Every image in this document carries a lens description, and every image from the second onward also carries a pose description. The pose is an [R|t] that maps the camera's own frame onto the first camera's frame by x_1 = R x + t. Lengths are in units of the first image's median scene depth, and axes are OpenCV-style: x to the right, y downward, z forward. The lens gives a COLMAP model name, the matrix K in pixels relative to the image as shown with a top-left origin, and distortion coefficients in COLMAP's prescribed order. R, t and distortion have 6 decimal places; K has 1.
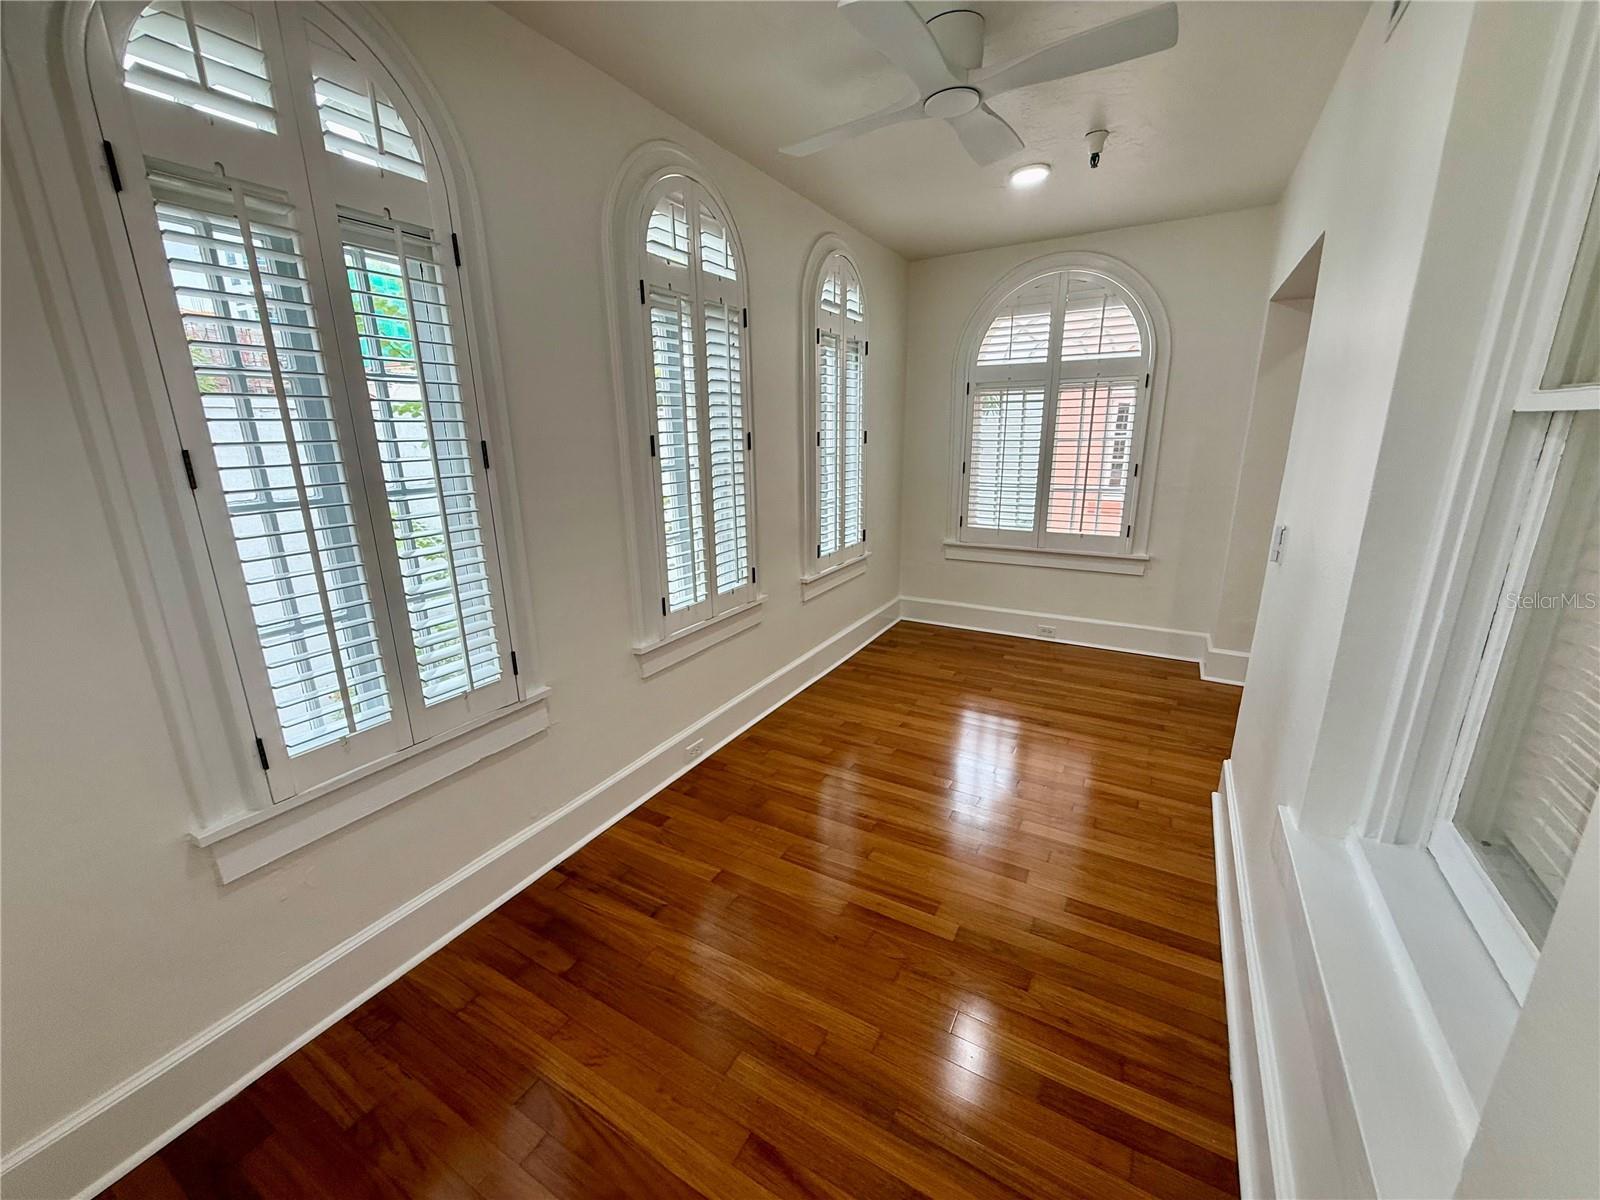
lens RADIAL K [[636.1, 0, 793.1], [0, 636.1, 598.4], [0, 0, 1]] dist [-0.000782, 0.000144]
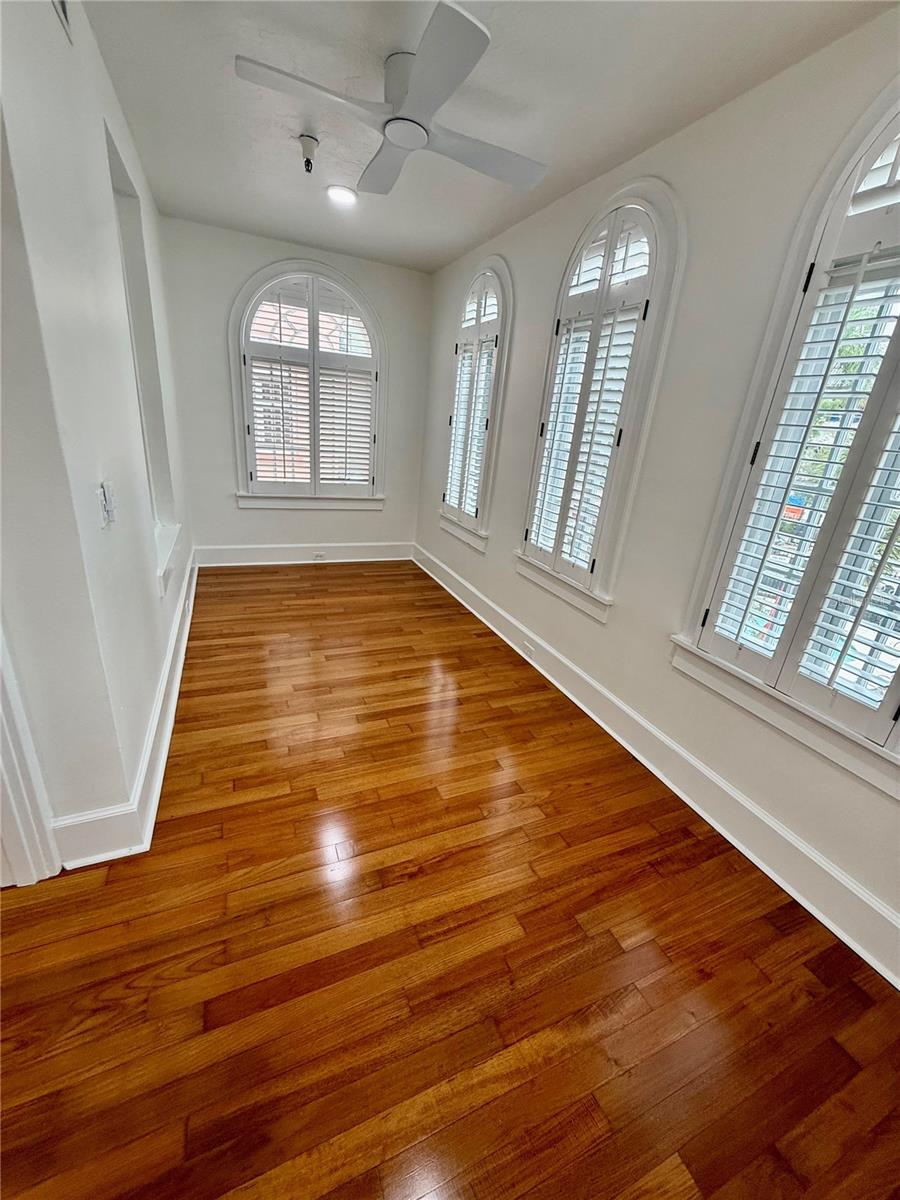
lens RADIAL K [[474.1, 0, 443.2], [0, 474.1, 580.9], [0, 0, 1]] dist [-0.000283, -0.000191]
pose [[-0.591157, 0.246201, -0.768061, 0.789217], [-0.272069, 0.835589, 0.477252, -0.368841], [0.759284, 0.491096, -0.426981, 1.317906]]
